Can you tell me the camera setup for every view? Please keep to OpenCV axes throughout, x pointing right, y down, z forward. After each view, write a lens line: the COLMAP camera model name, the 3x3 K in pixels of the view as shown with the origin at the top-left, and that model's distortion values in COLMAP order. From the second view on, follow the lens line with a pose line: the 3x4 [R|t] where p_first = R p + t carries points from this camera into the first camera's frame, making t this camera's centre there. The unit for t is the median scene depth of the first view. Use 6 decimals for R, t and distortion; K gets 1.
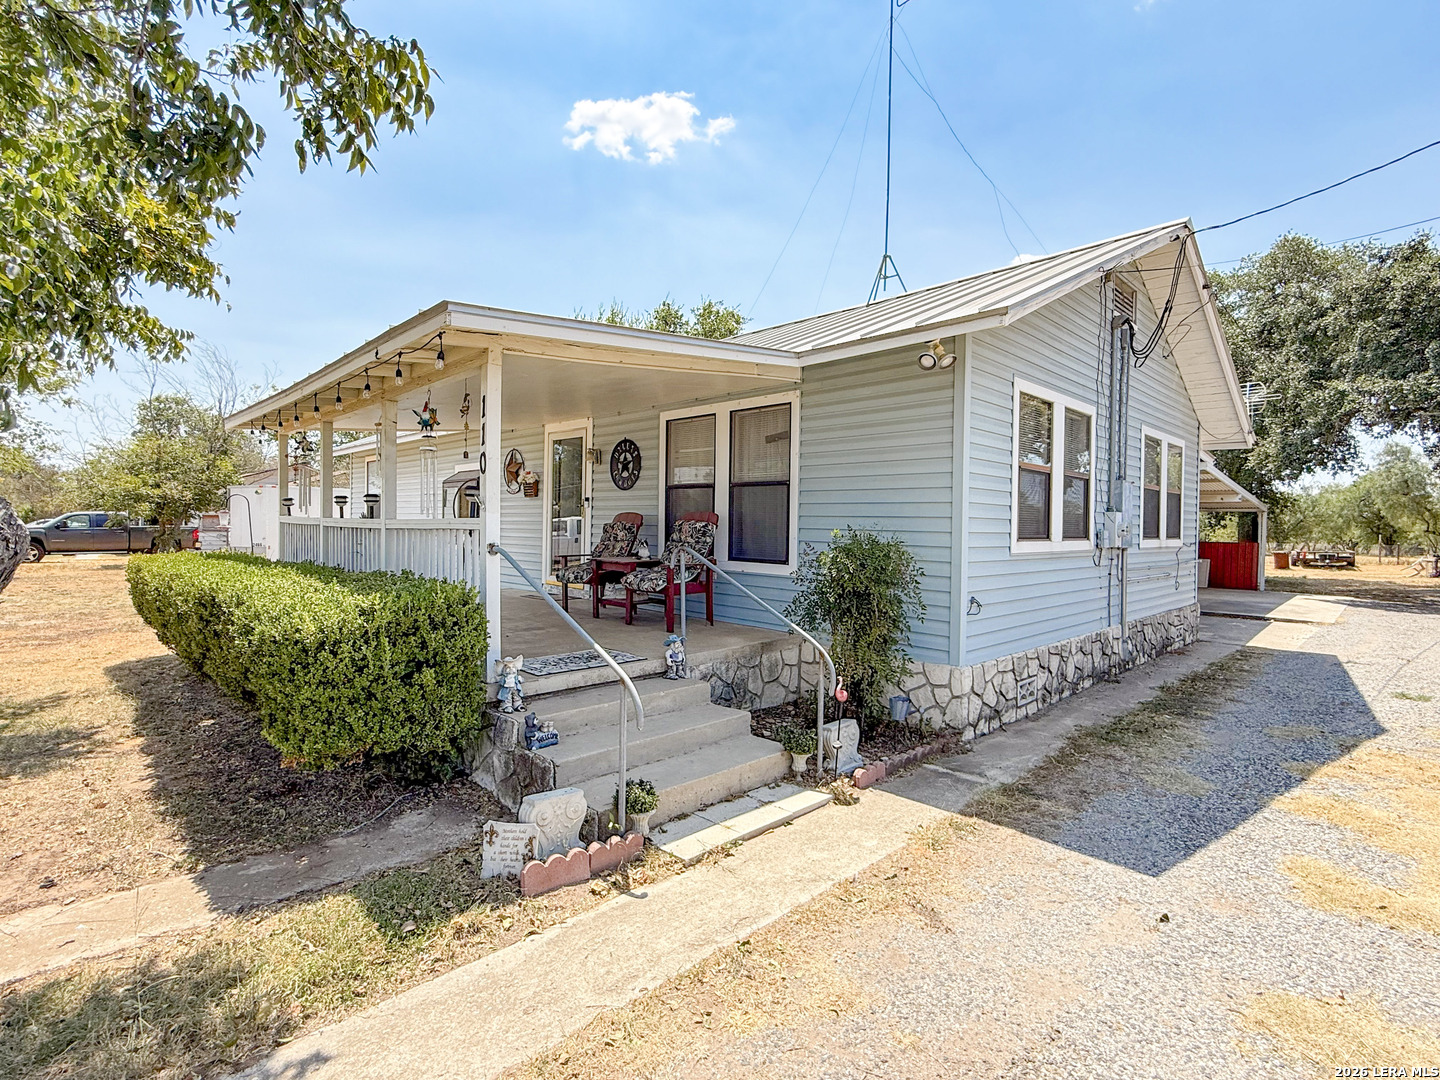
lens RADIAL K [[697.6, 0, 721.8], [0, 697.6, 535.9], [0, 0, 1]] dist [-0.000907, 0.000039]
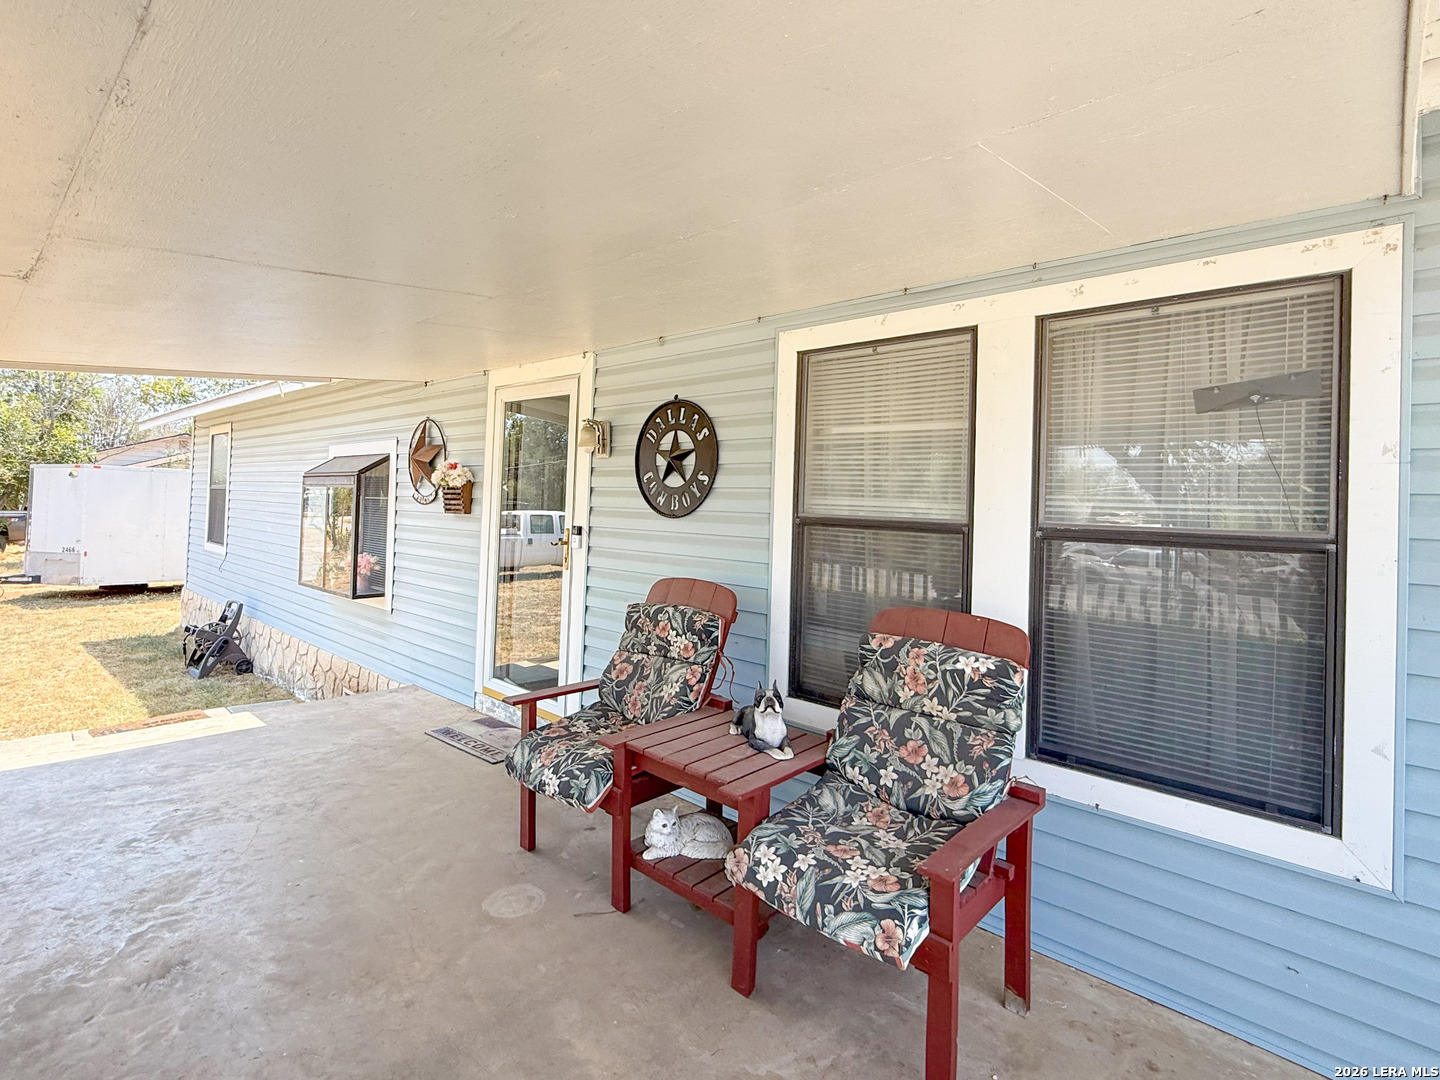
lens RADIAL K [[697.6, 0, 721.8], [0, 697.6, 497.5], [0, 0, 1]] dist [-0.000907, 0.000039]
pose [[0.997539, 0.015489, 0.068379, -0.138836], [-0.013764, 0.999577, -0.025635, -0.067618], [-0.068747, 0.024631, 0.997330, 0.571793]]
